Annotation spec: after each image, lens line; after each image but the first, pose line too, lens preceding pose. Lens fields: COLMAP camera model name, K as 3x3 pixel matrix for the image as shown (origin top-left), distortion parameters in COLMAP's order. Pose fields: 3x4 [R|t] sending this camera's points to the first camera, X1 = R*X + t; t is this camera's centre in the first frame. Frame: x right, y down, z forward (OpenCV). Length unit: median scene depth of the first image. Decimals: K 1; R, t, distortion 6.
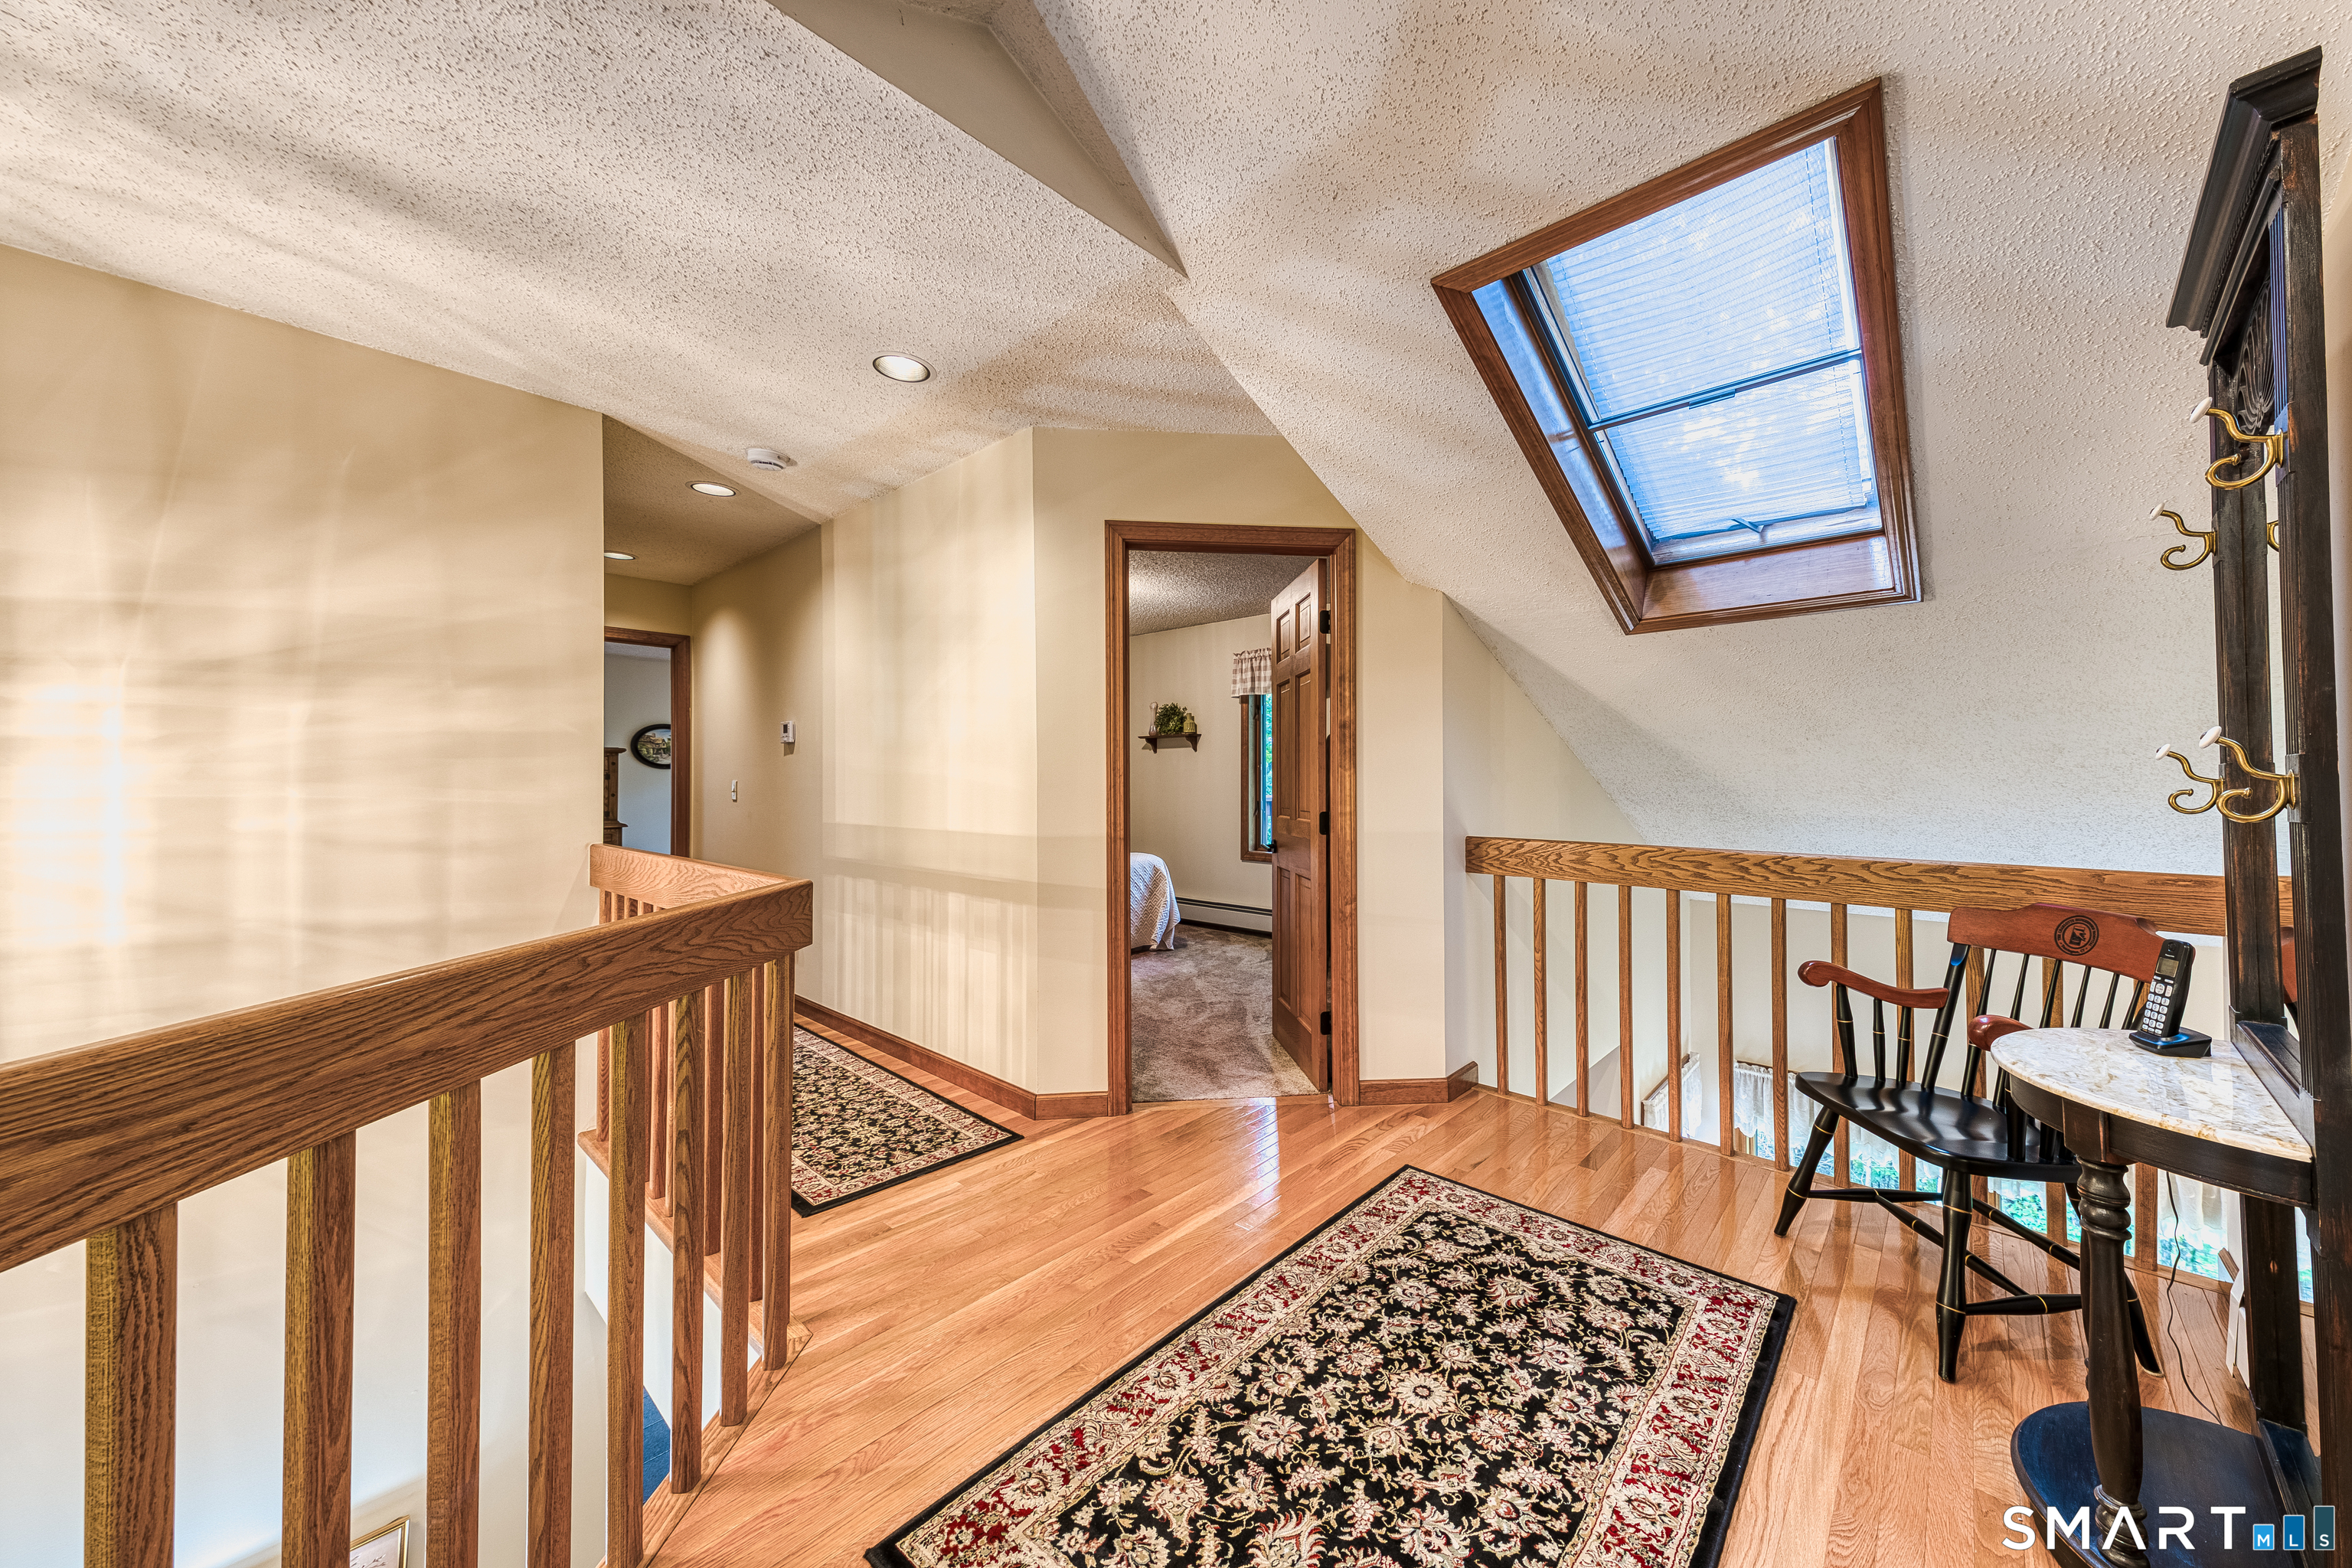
lens RADIAL K [[805.3, 0, 1181.5], [0, 805.3, 777.2], [0, 0, 1]] dist [0.006448, 0.000181]
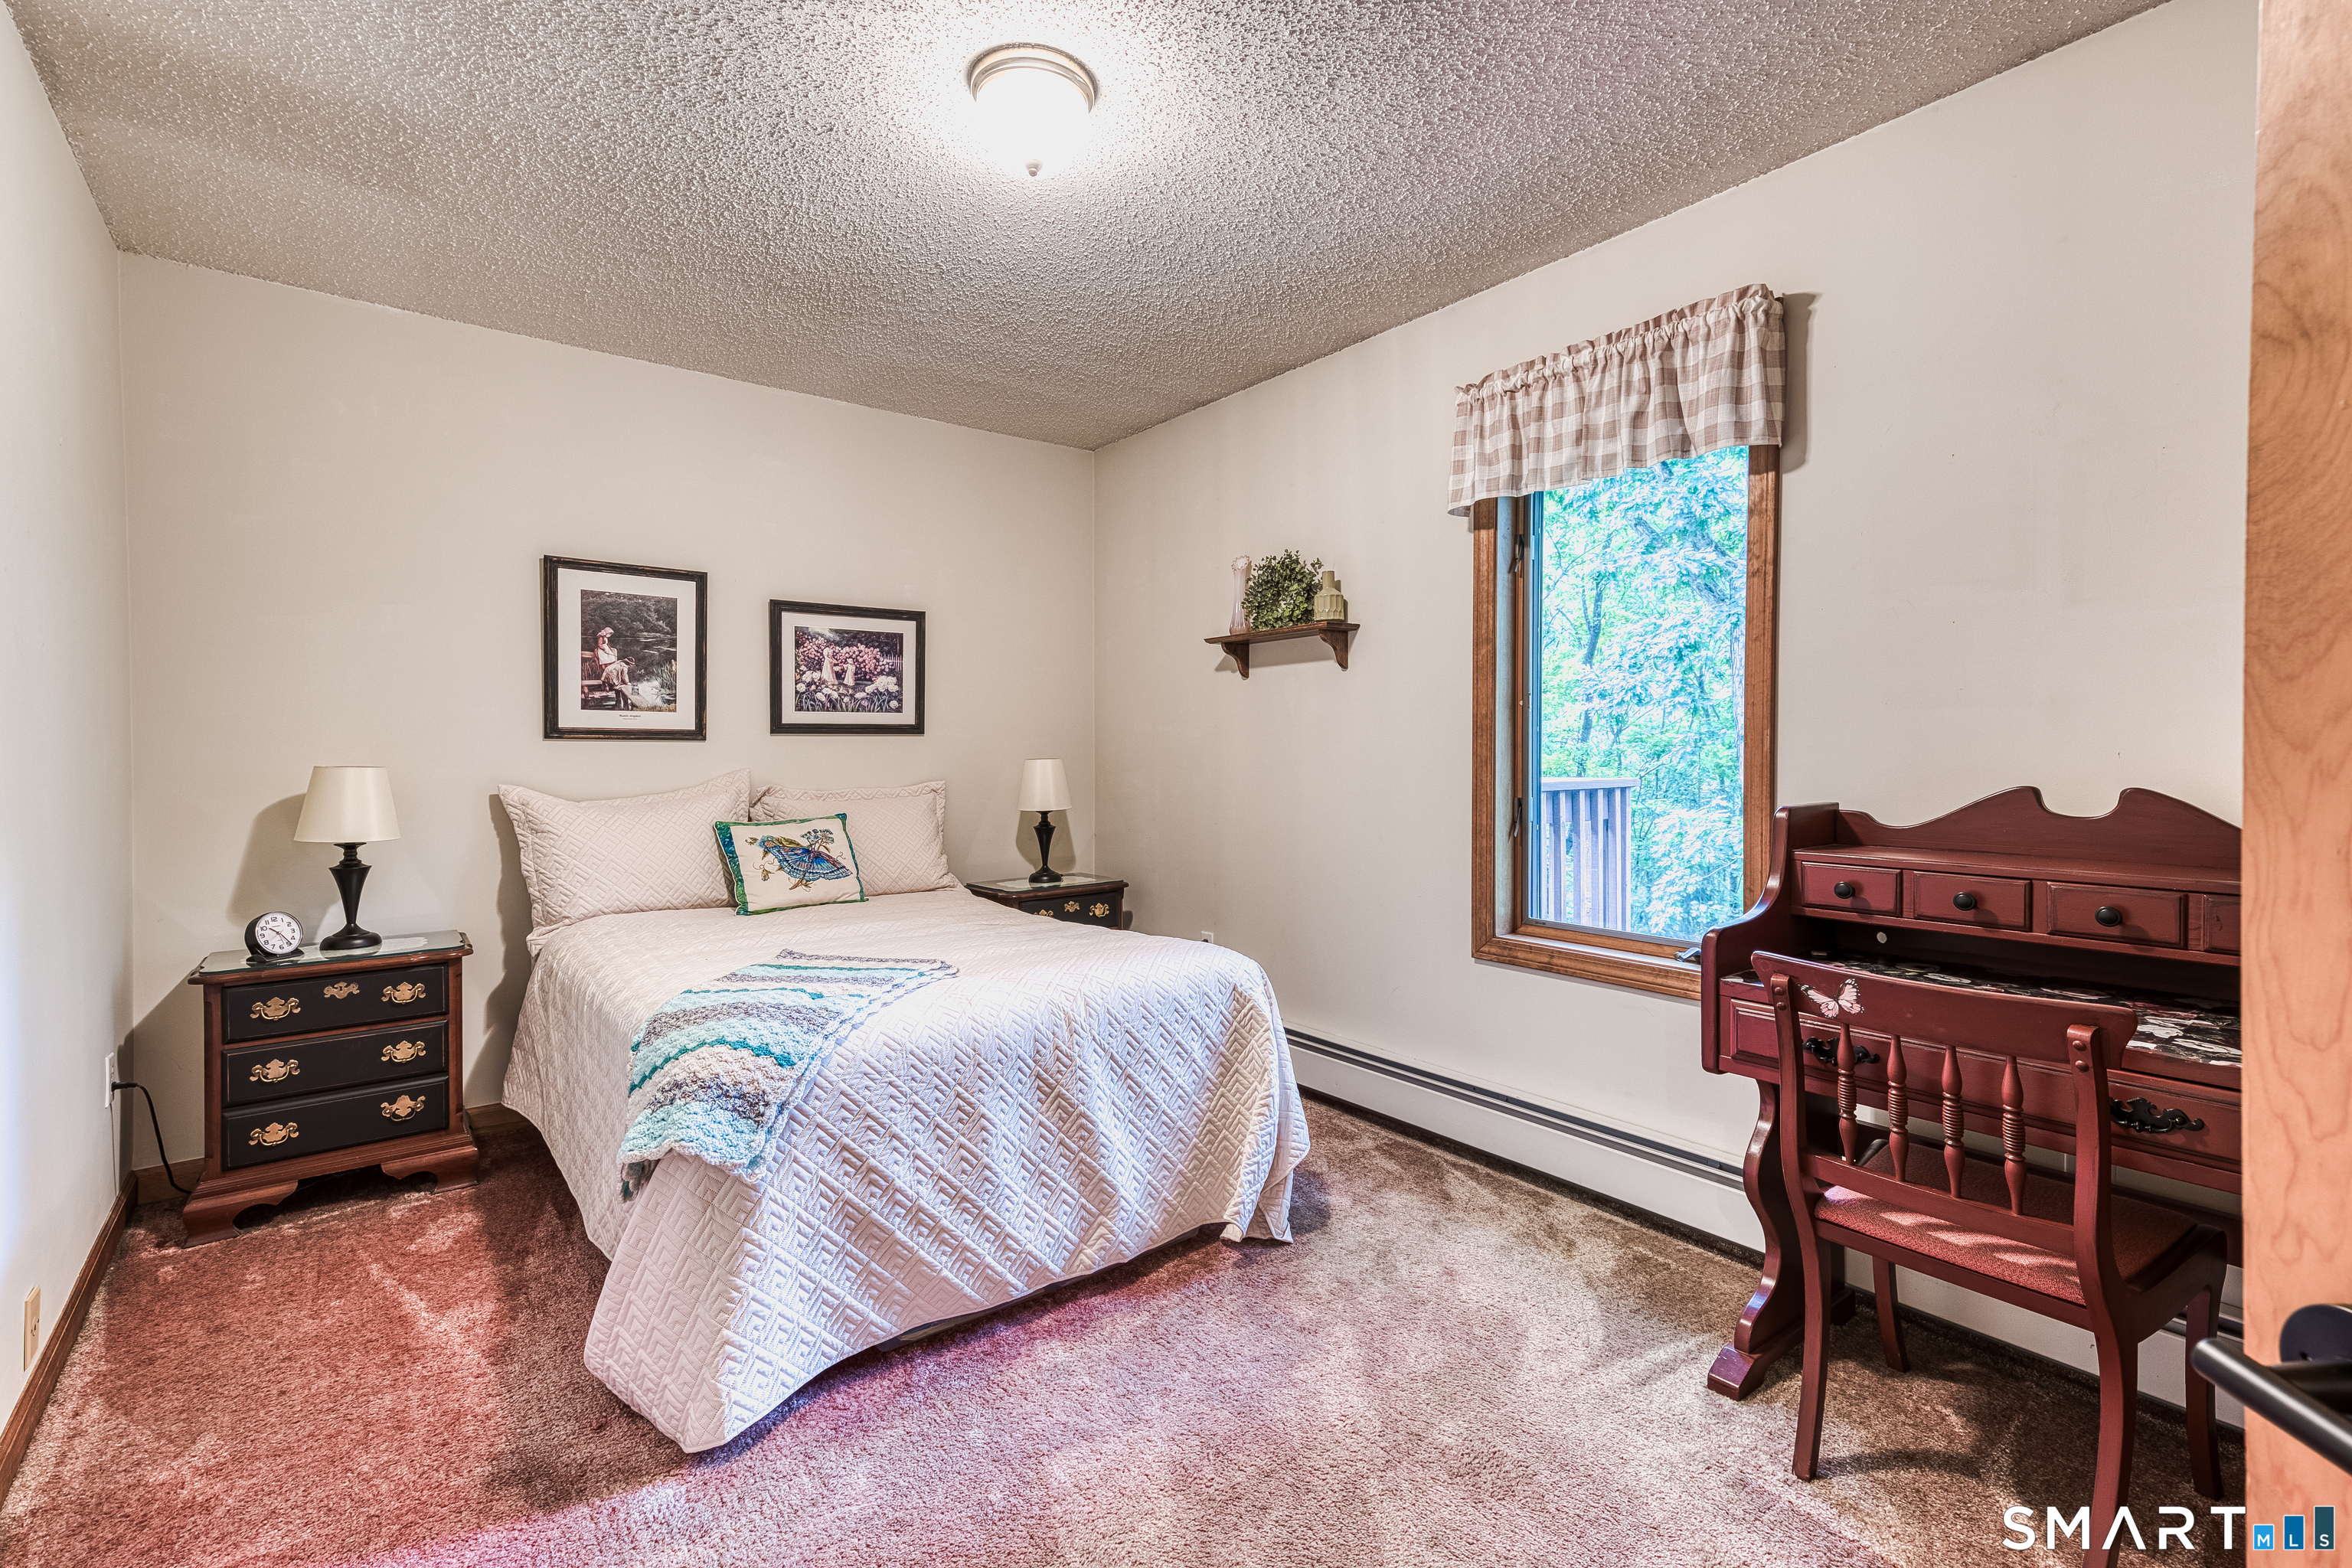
lens RADIAL K [[1067.7, 0, 1180.4], [0, 1067.7, 769.0], [0, 0, 1]] dist [0.038463, -0.002684]
pose [[0.993660, -0.002040, -0.112411, -0.004300], [0.005042, 0.999638, 0.026432, 0.003618], [0.112317, -0.026831, 0.993310, 0.508583]]
